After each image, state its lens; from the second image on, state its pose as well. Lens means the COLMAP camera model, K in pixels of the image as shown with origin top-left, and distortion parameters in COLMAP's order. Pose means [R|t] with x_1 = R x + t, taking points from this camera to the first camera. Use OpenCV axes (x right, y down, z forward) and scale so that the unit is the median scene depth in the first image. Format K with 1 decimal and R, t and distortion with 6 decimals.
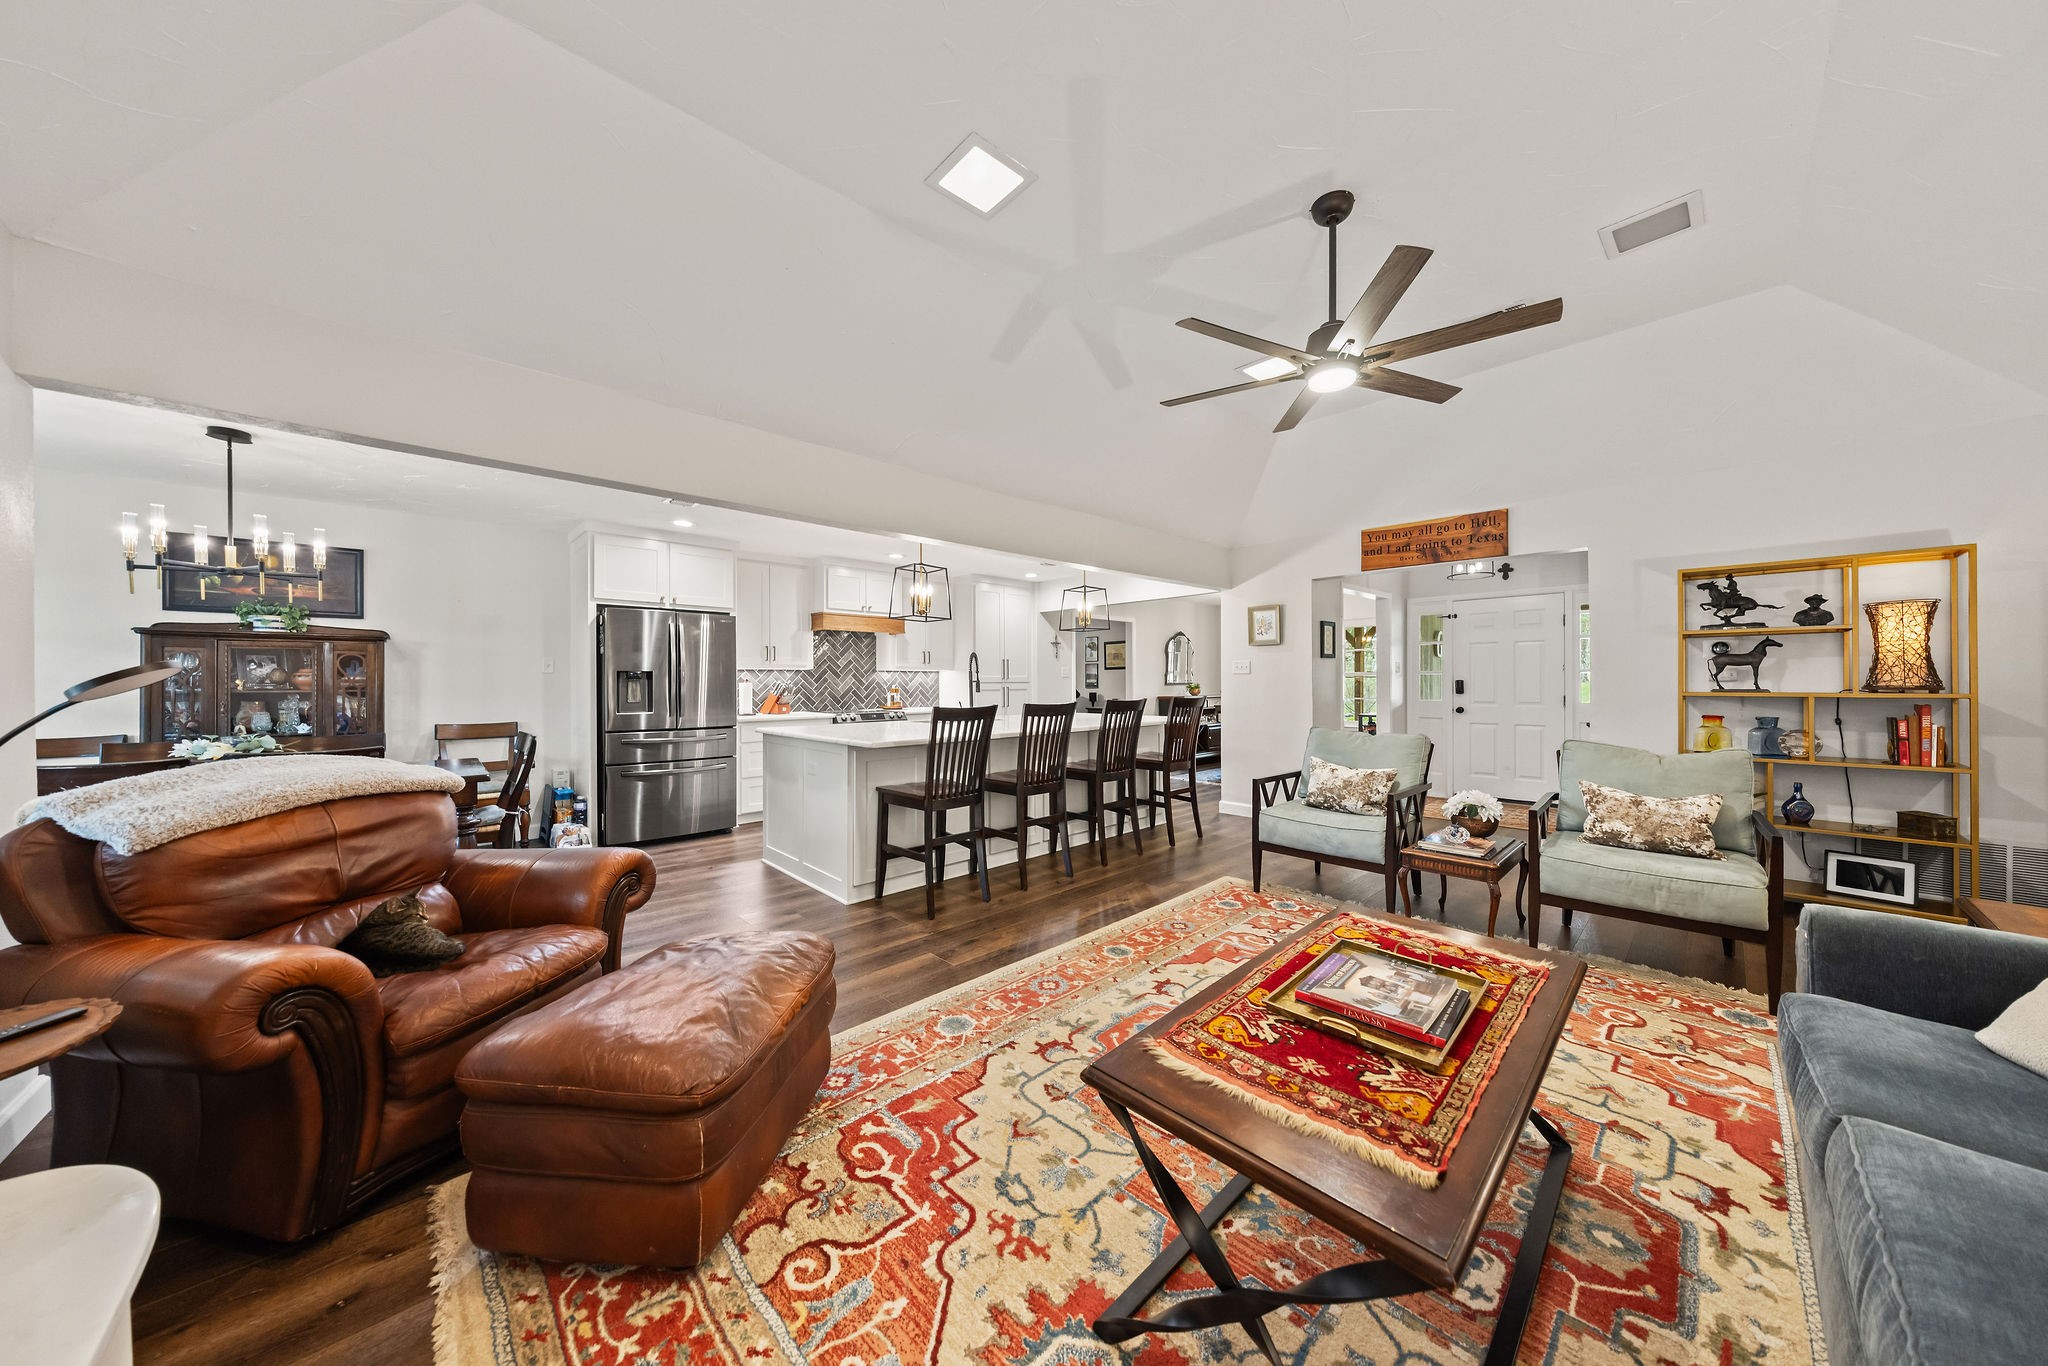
lens RADIAL K [[644.0, 0, 1031.0], [0, 644.0, 688.0], [0, 0, 1]] dist [-0.000460, -0.000147]
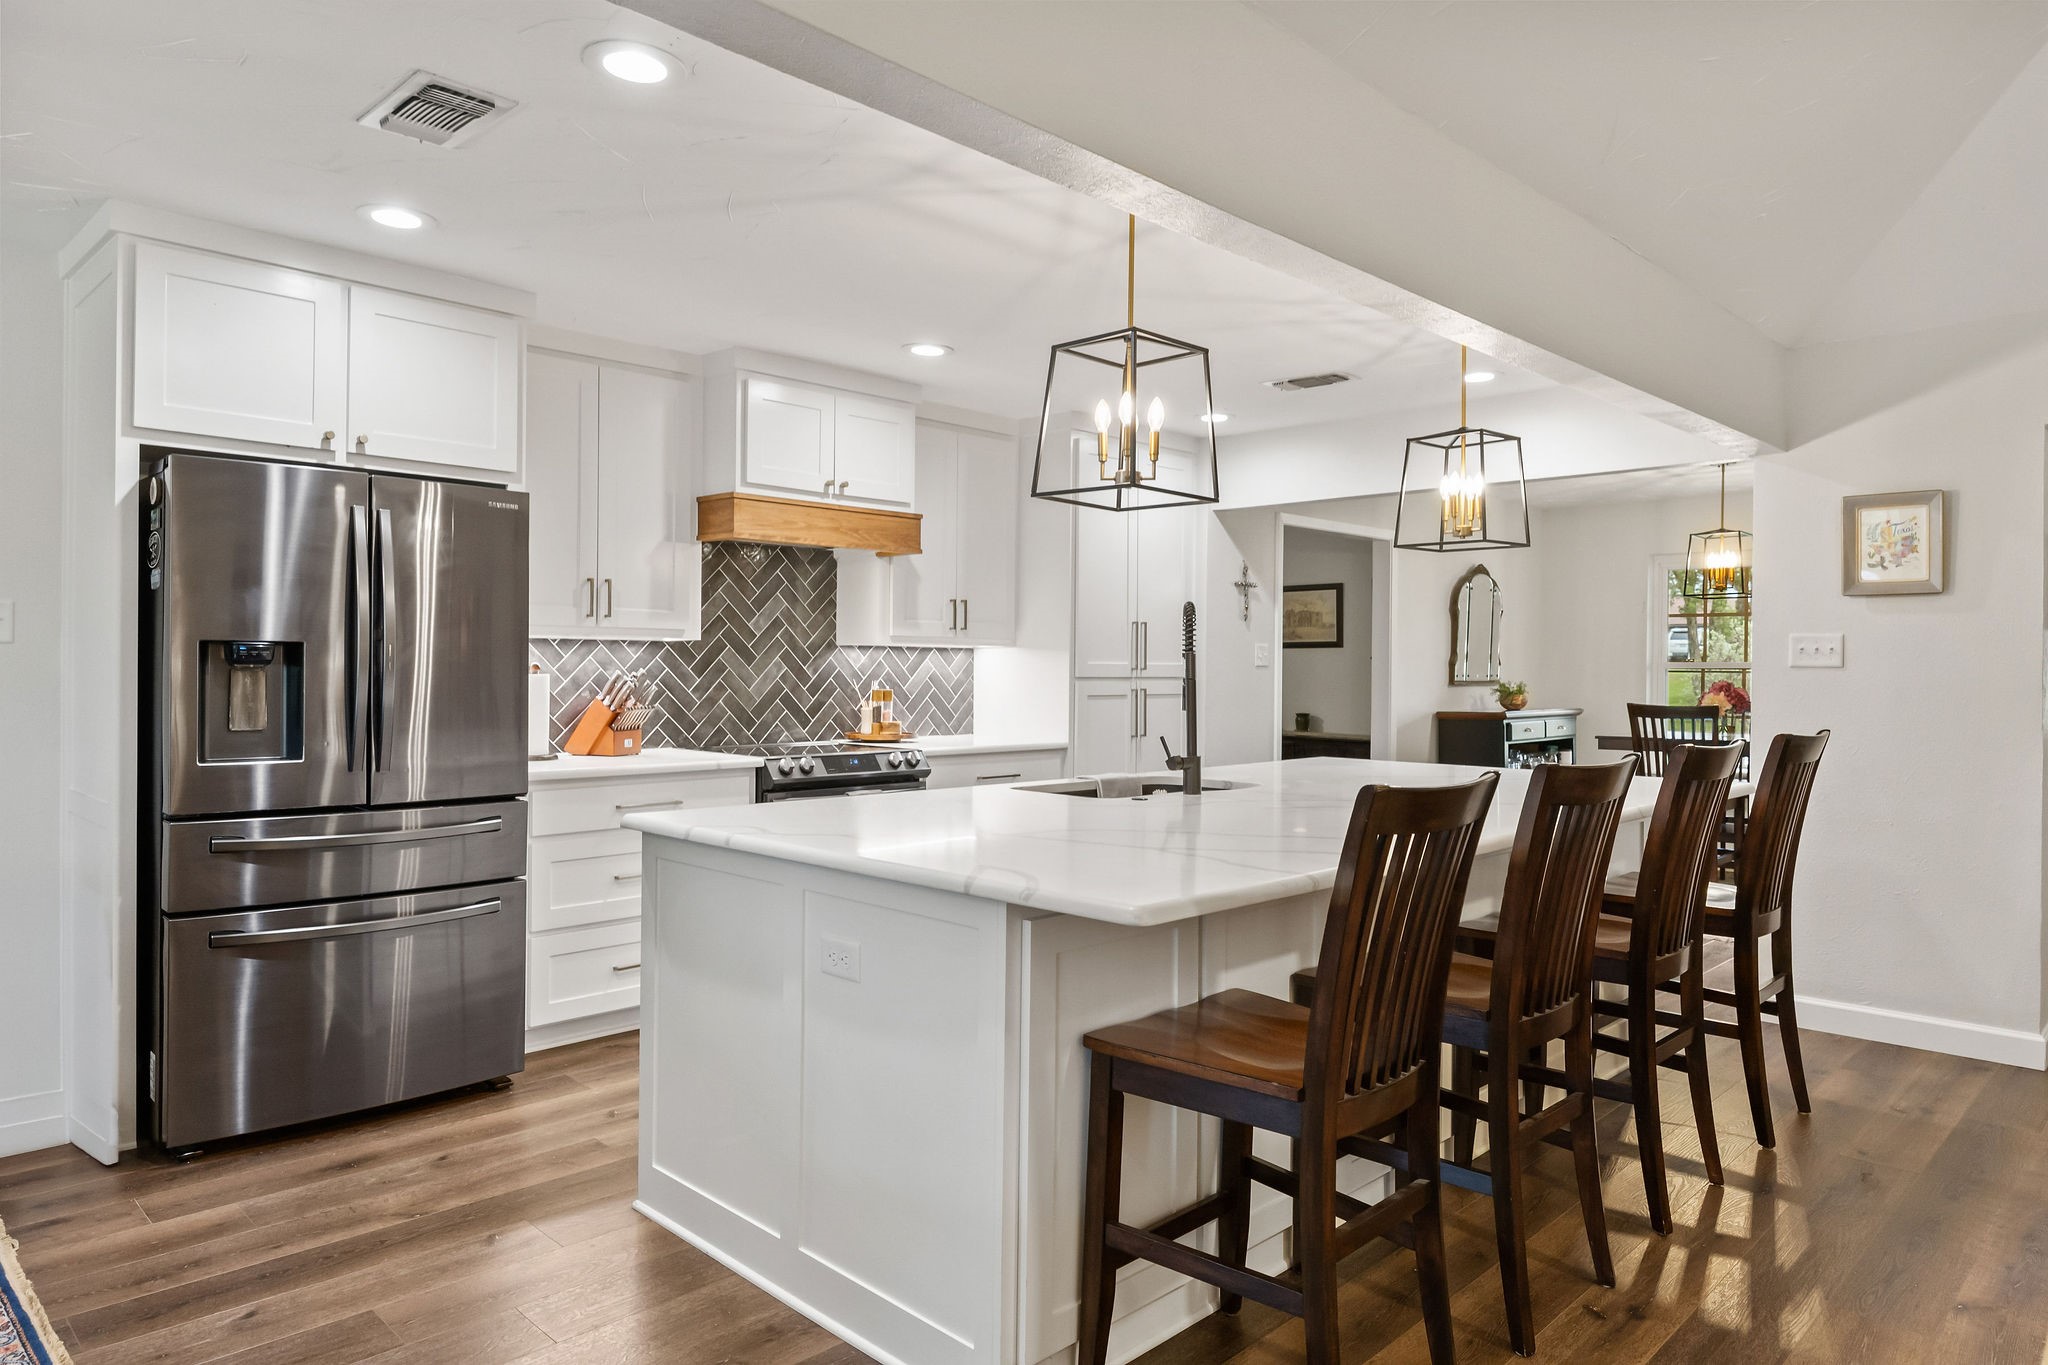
lens RADIAL K [[1264.9, 0, 1027.7], [0, 1264.9, 663.5], [0, 0, 1]] dist [0.003653, -0.006564]
pose [[0.999115, 0.012938, 0.040030, -0.216252], [-0.012476, 0.999853, -0.011767, -0.011050], [-0.040177, 0.011257, 0.999129, 0.294449]]
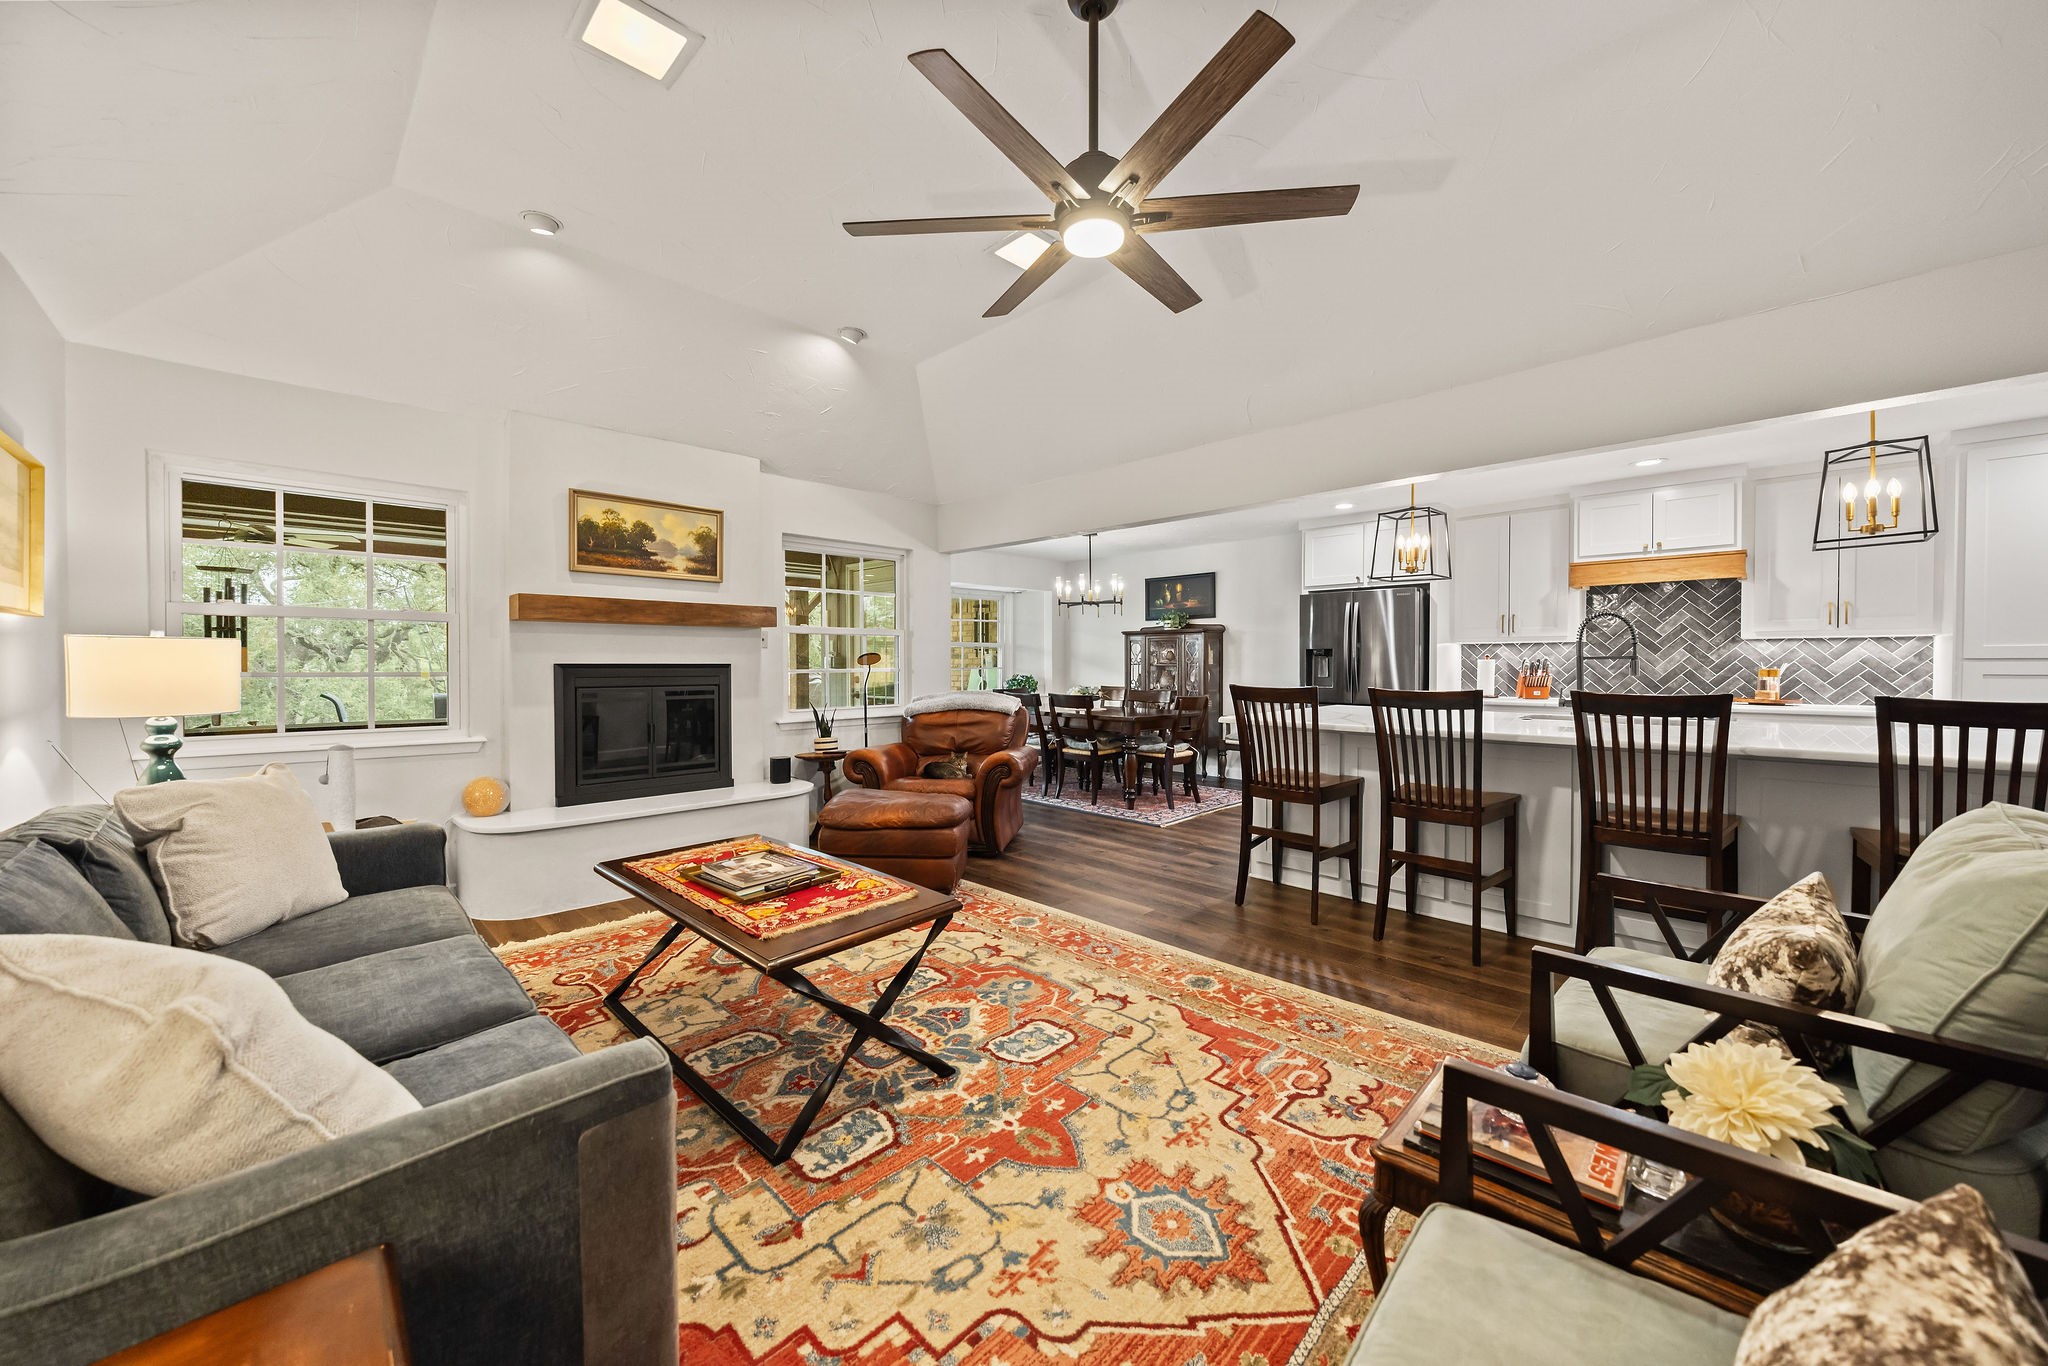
lens RADIAL K [[754.0, 0, 1045.4], [0, 754.0, 679.0], [0, 0, 1]] dist [0.003131, -0.000105]
pose [[0.052074, 0.023976, -0.998355, 0.626635], [-0.009332, 0.999680, 0.023521, -0.000391], [0.998600, 0.008092, 0.052281, 0.432433]]
